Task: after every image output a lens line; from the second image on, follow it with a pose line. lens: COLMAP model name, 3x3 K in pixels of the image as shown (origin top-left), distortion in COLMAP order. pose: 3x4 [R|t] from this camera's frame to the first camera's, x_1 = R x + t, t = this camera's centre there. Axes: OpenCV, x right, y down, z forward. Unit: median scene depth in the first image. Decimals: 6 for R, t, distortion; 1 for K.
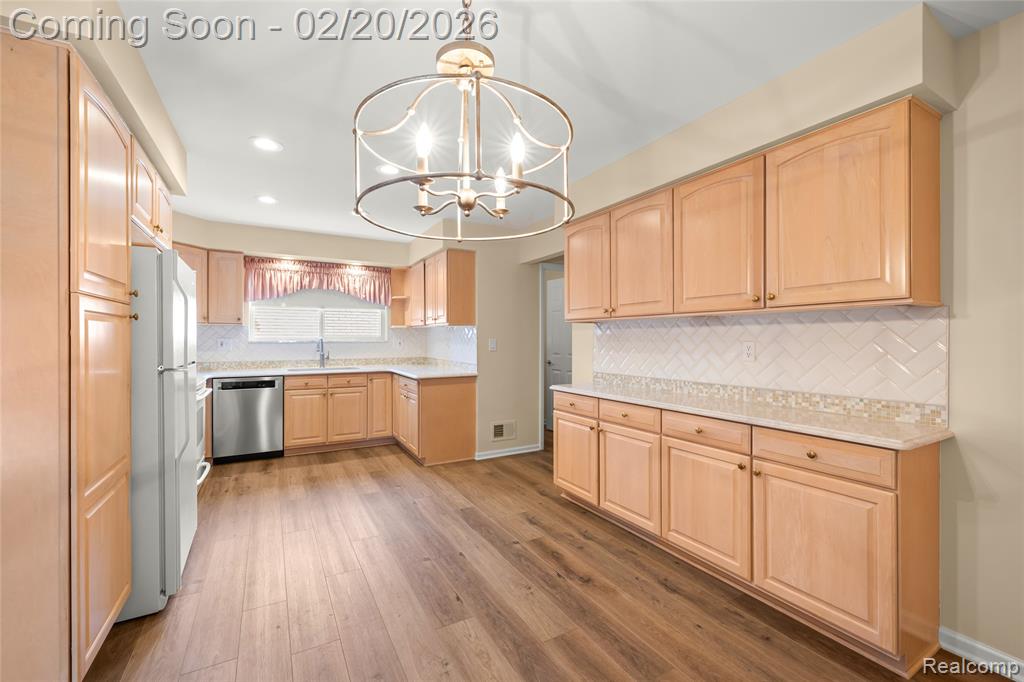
lens RADIAL K [[431.4, 0, 515.7], [0, 431.4, 339.9], [0, 0, 1]] dist [-0.001701, 0.001065]
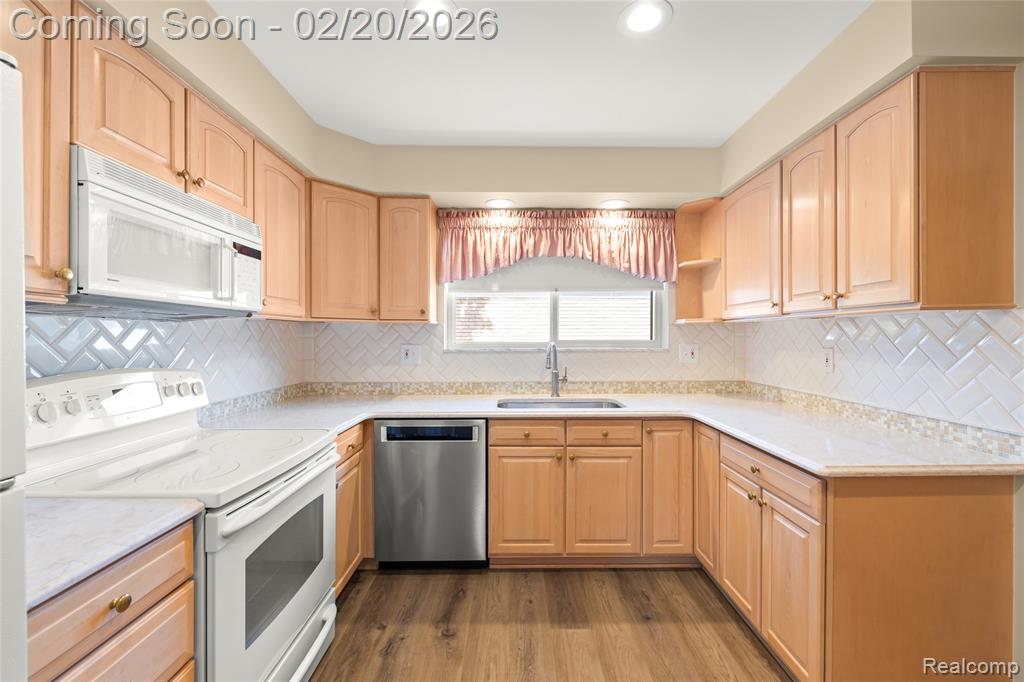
lens RADIAL K [[431.4, 0, 511.6], [0, 431.4, 340.7], [0, 0, 1]] dist [-0.001701, 0.001065]
pose [[0.866404, 0.000965, -0.499342, -0.252247], [0.001185, 0.999991, 0.003988, -0.012161], [0.499341, -0.004046, 0.866396, 0.563073]]
